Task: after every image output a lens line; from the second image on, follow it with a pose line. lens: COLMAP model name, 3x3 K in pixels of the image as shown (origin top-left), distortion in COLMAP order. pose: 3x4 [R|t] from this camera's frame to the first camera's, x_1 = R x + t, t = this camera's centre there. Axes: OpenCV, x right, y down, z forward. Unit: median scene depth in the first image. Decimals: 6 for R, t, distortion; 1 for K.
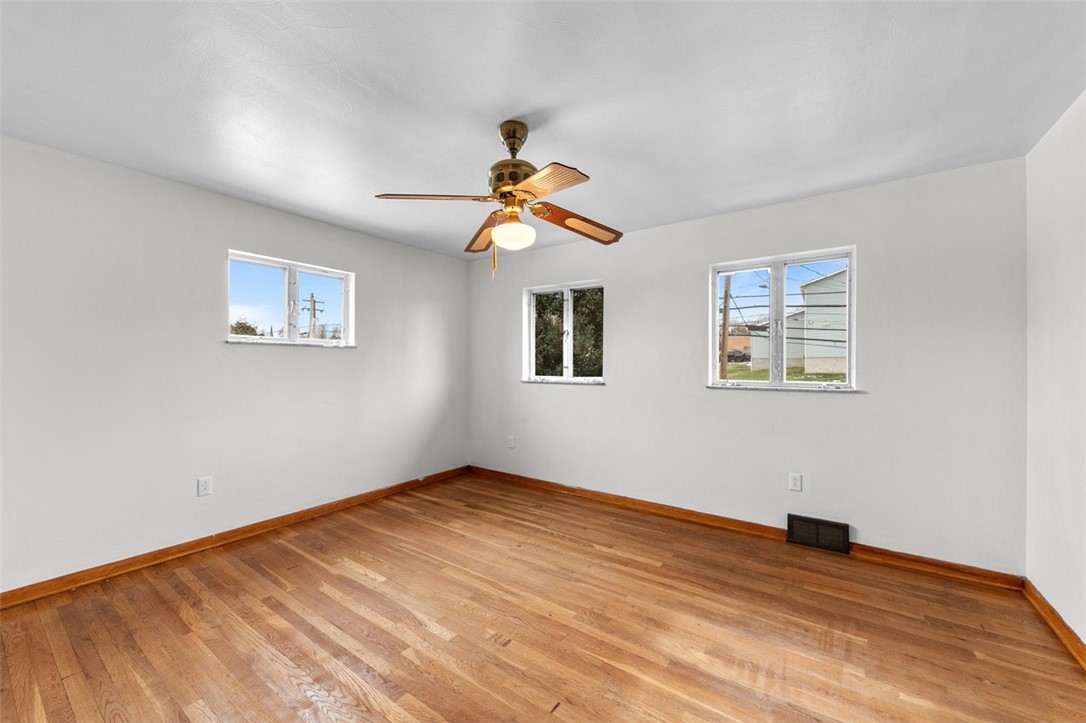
lens RADIAL K [[421.8, 0, 544.1], [0, 421.8, 362.1], [0, 0, 1]] dist [0.018395, -0.009917]
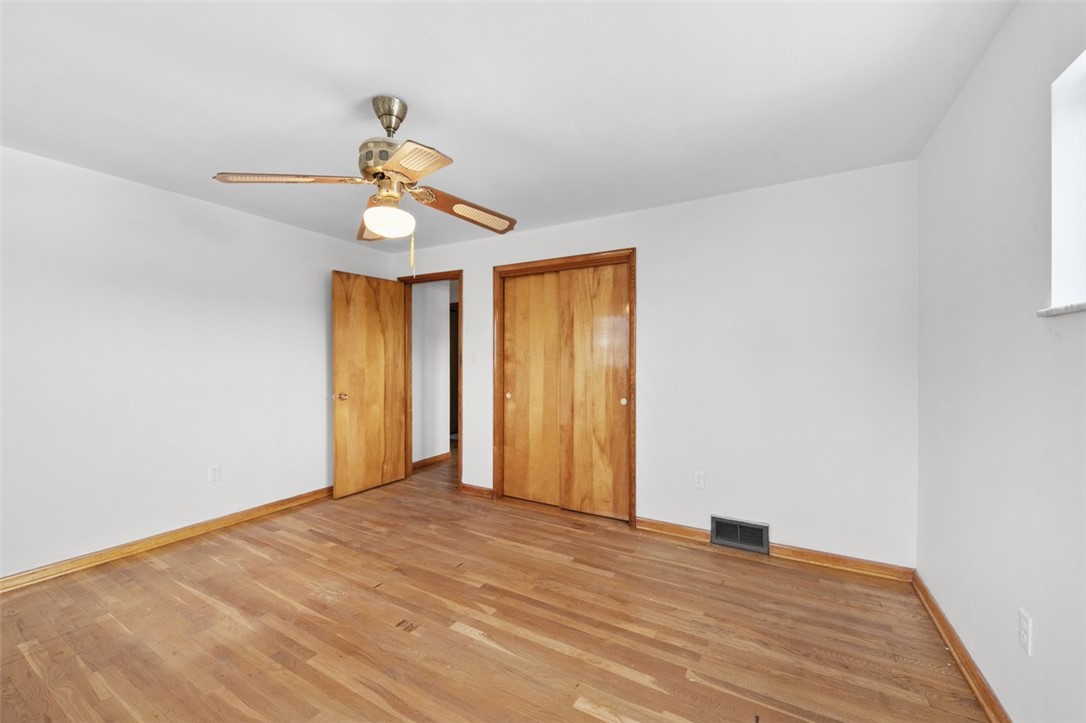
lens RADIAL K [[421.8, 0, 544.1], [0, 421.8, 362.1], [0, 0, 1]] dist [0.018395, -0.009917]
pose [[-0.995908, -0.004986, -0.090231, -0.321767], [-0.005184, 0.999985, 0.001959, 0.002916], [0.090220, 0.002418, -0.995919, 1.946626]]
